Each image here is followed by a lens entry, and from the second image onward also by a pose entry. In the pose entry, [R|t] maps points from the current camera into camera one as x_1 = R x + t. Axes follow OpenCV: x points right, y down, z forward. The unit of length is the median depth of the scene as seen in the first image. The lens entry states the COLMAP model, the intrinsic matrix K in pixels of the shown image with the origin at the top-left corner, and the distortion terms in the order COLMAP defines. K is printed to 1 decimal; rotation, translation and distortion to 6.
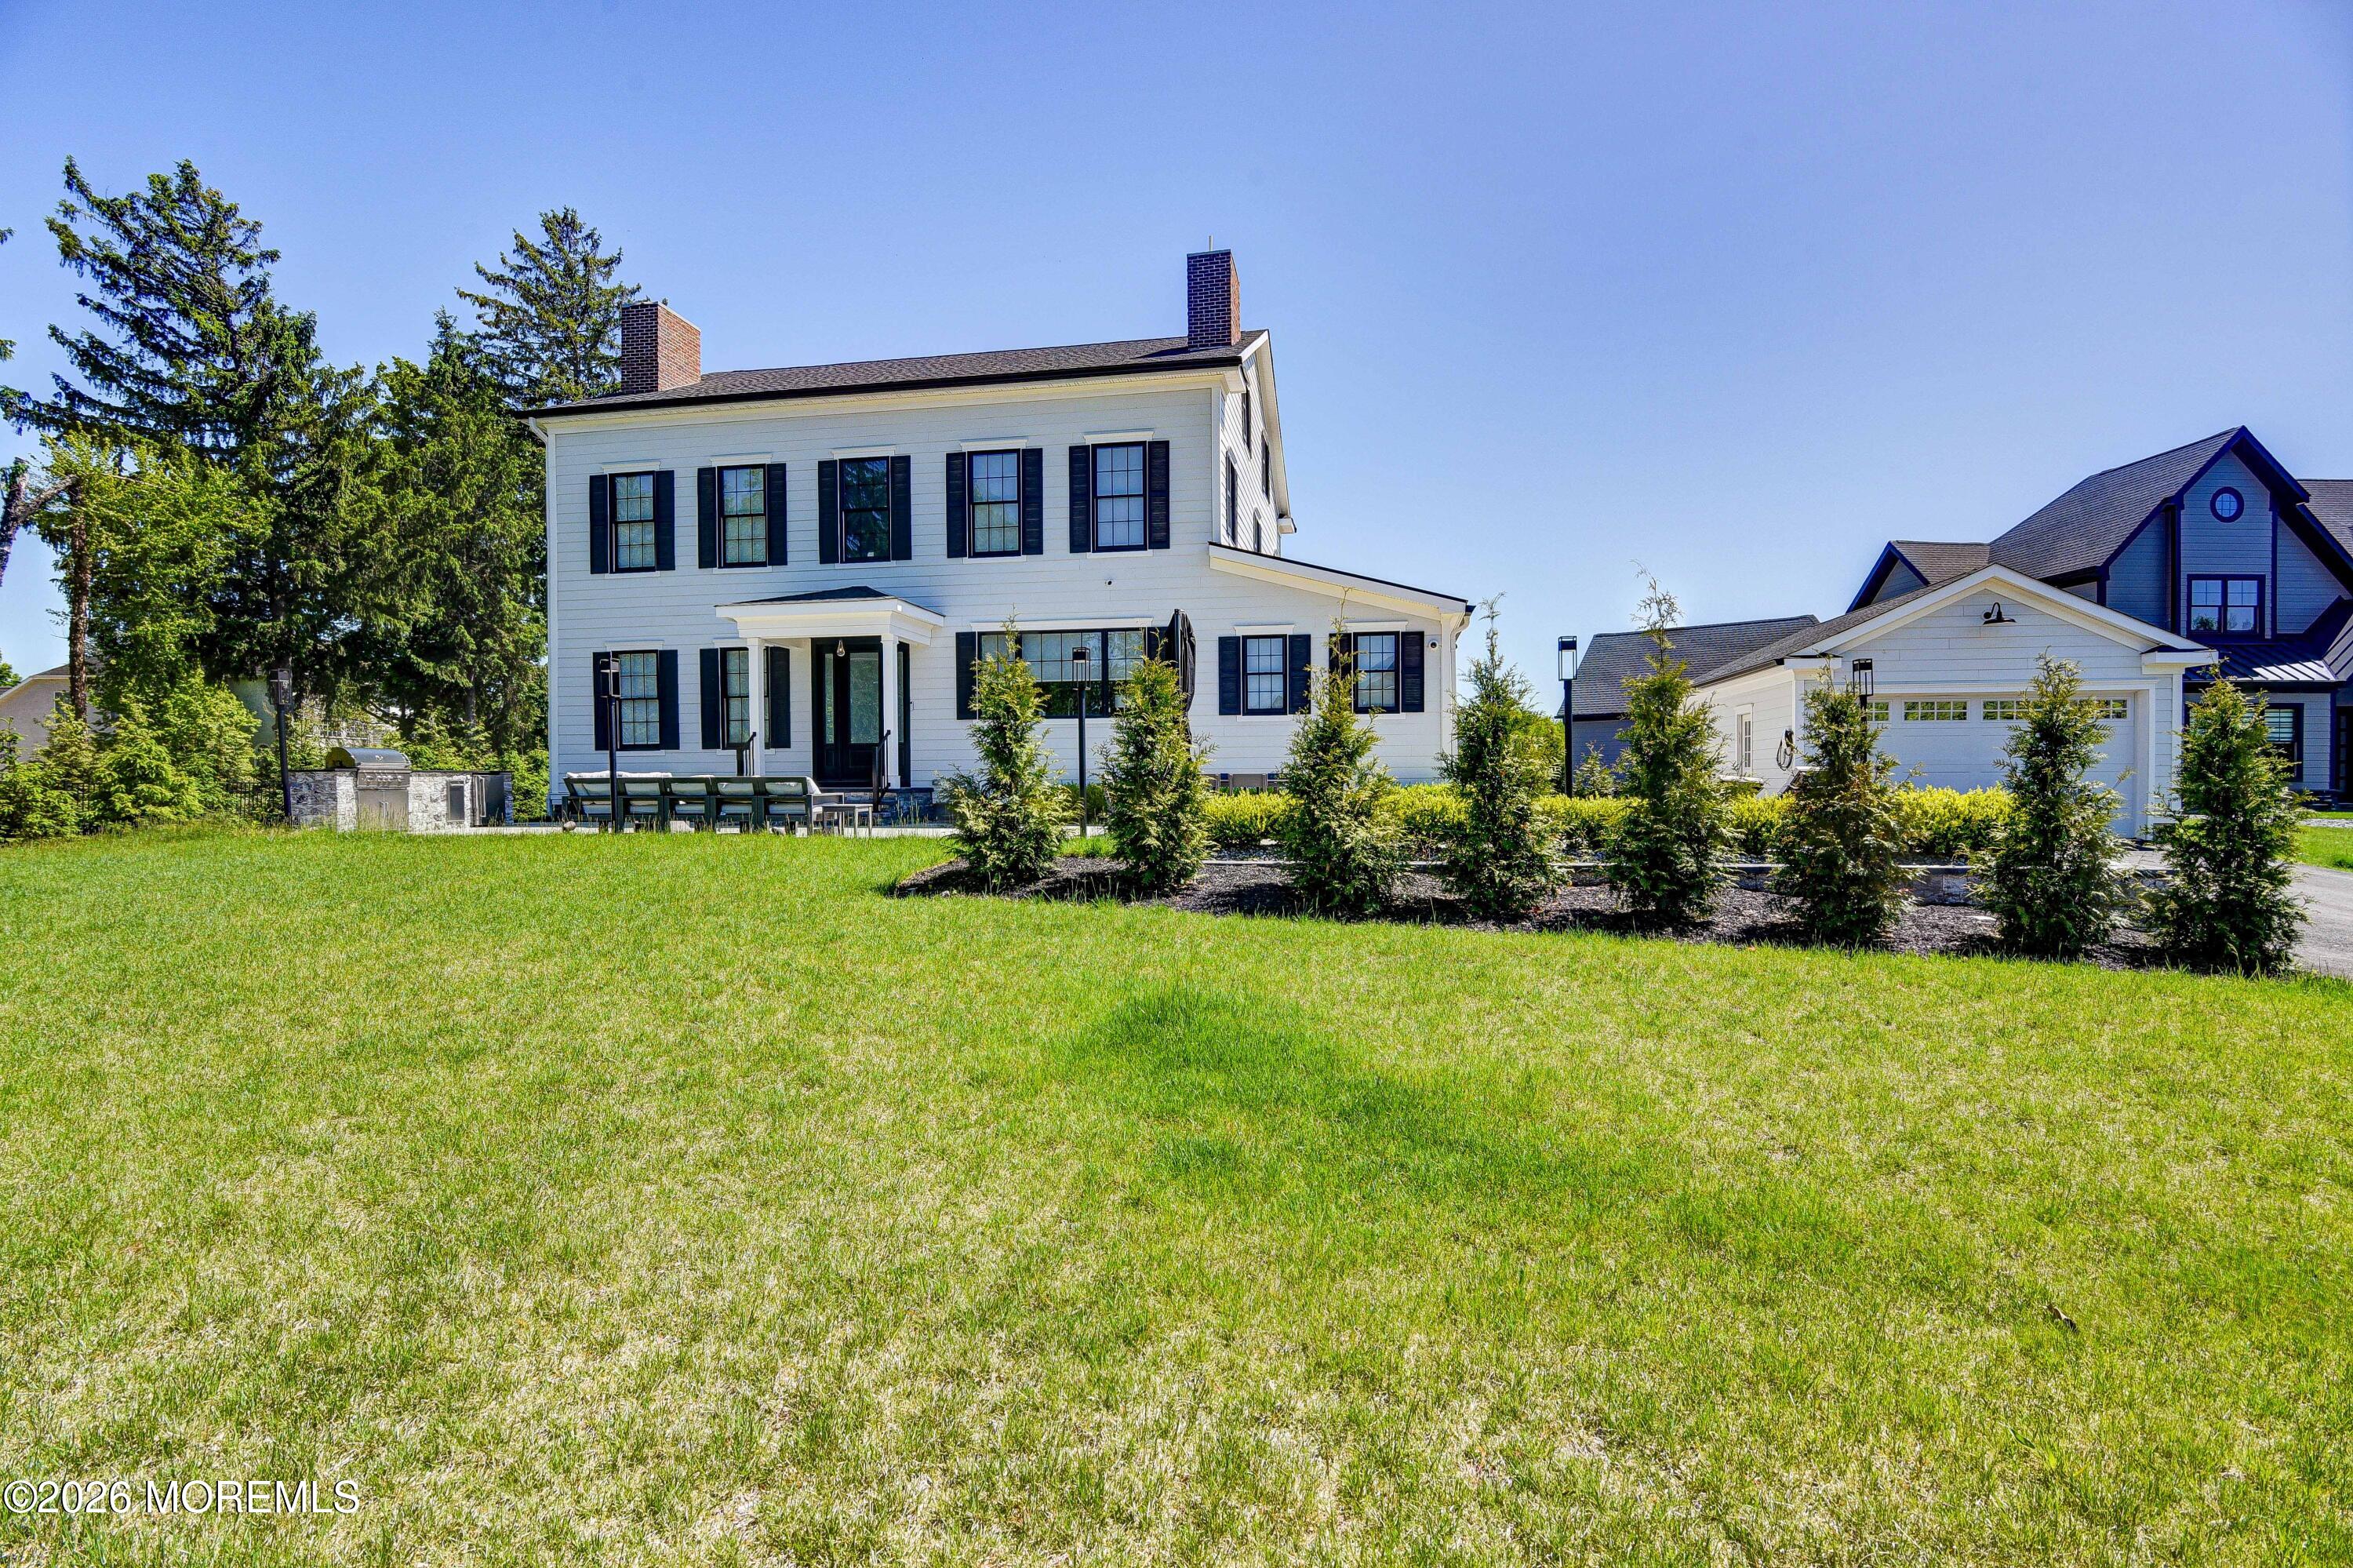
lens RADIAL K [[1163.5, 0, 1154.8], [0, 1163.5, 800.7], [0, 0, 1]] dist [-0.021440, -0.000140]
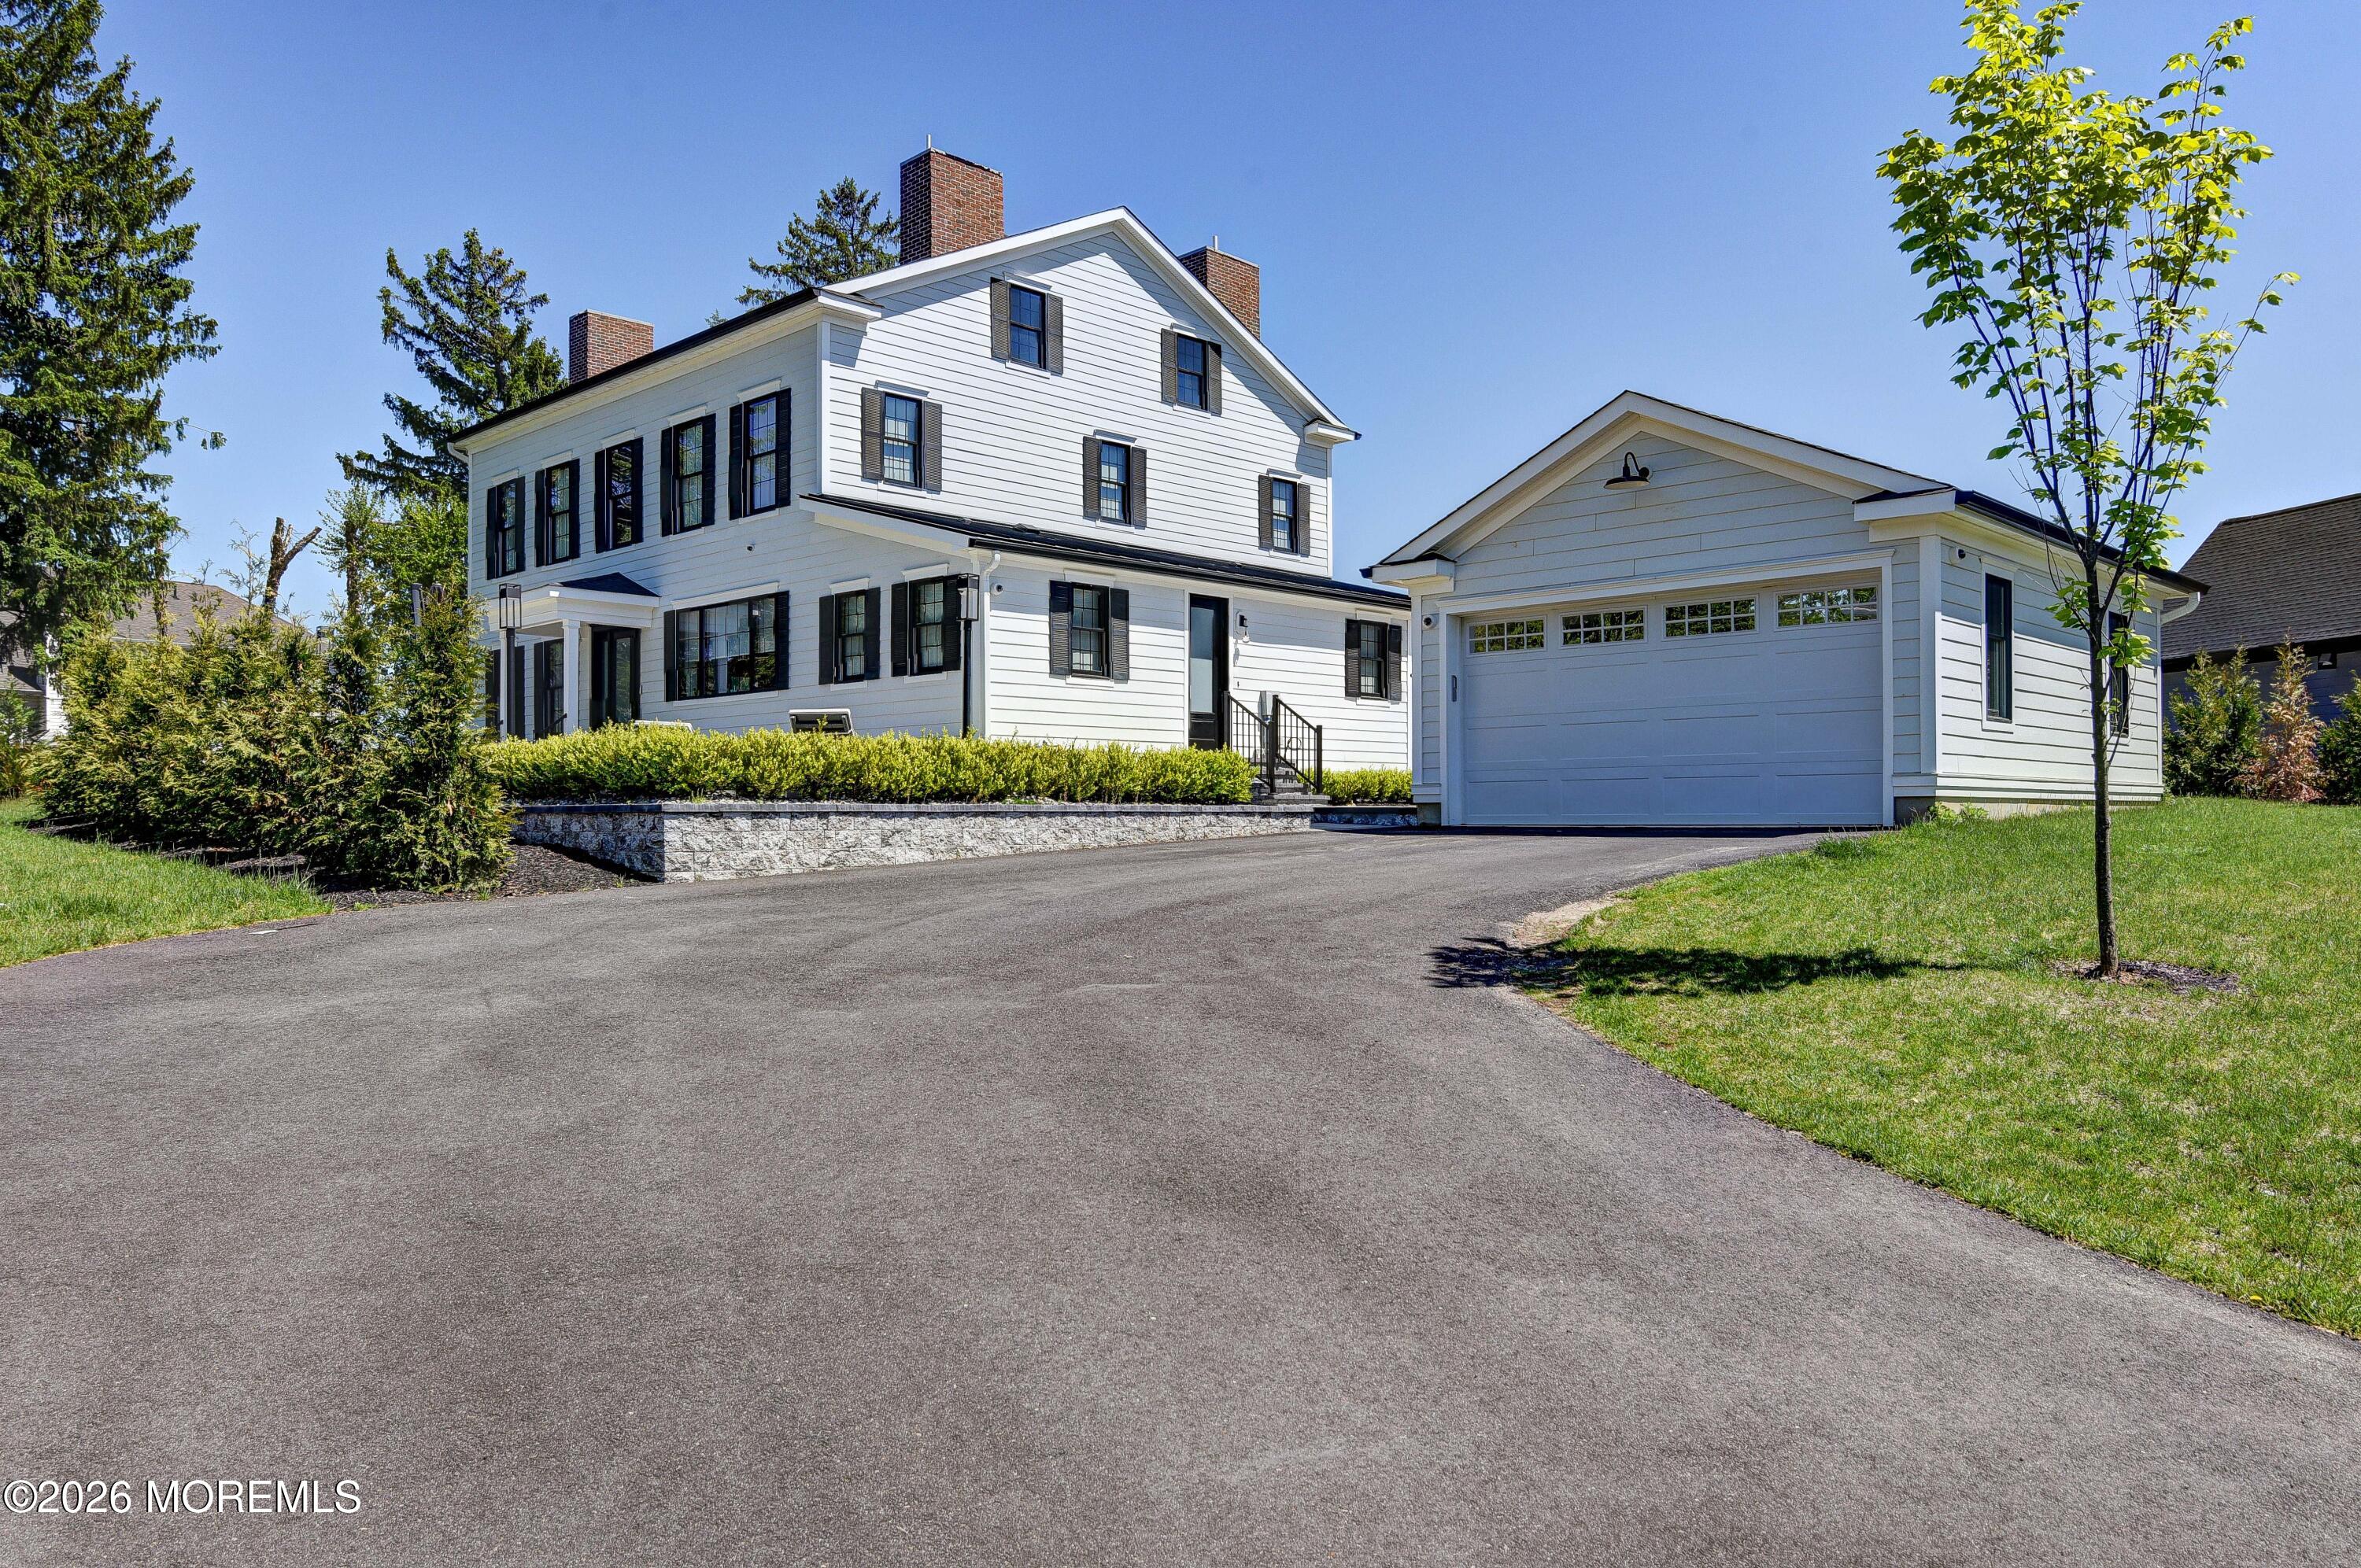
lens RADIAL K [[1644.7, 0, 1162.9], [0, 1644.7, 774.4], [0, 0, 1]] dist [0.000213, 0.002883]
pose [[0.828605, -0.014284, -0.559651, 0.910118], [-0.006277, 0.999375, -0.034800, 0.035145], [0.559798, 0.032349, 0.827997, 0.091208]]
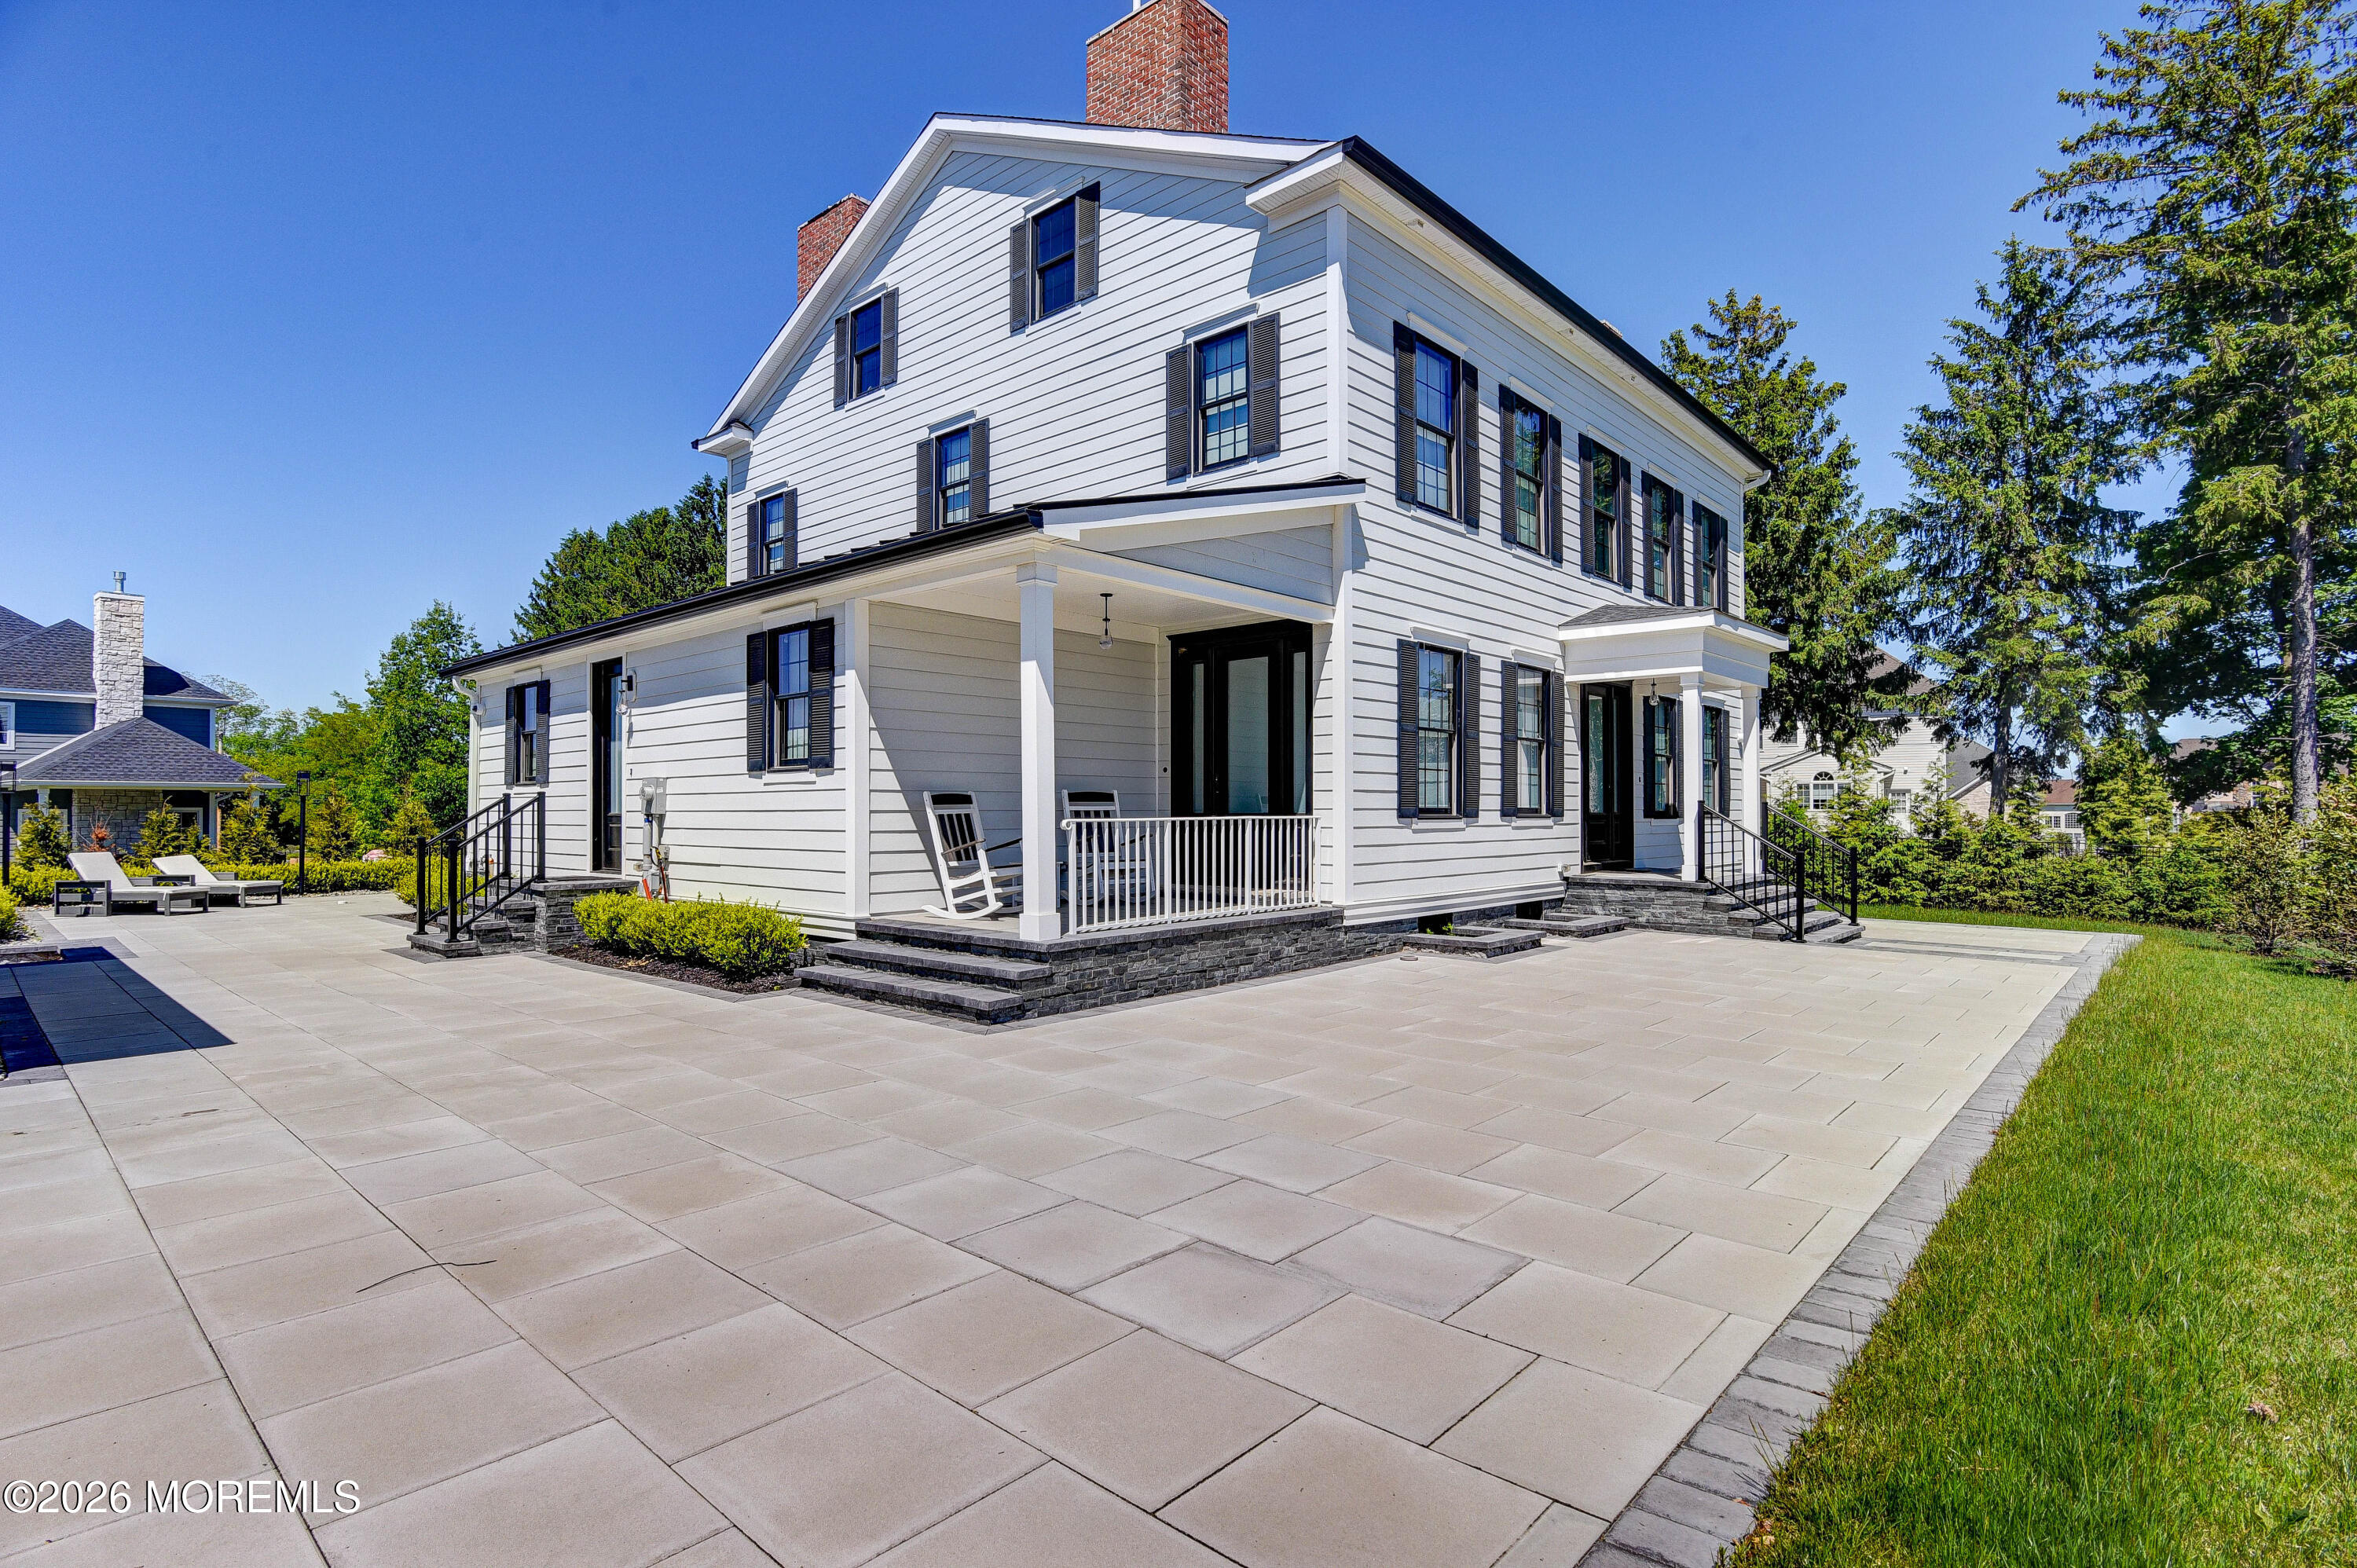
lens RADIAL K [[1165.4, 0, 1175.4], [0, 1165.4, 797.7], [0, 0, 1]] dist [-0.021440, -0.000140]
pose [[-0.531501, -0.007518, -0.847024, 0.644574], [-0.010584, 0.999941, -0.002234, -0.062662], [0.846992, 0.007778, -0.531549, 1.711662]]
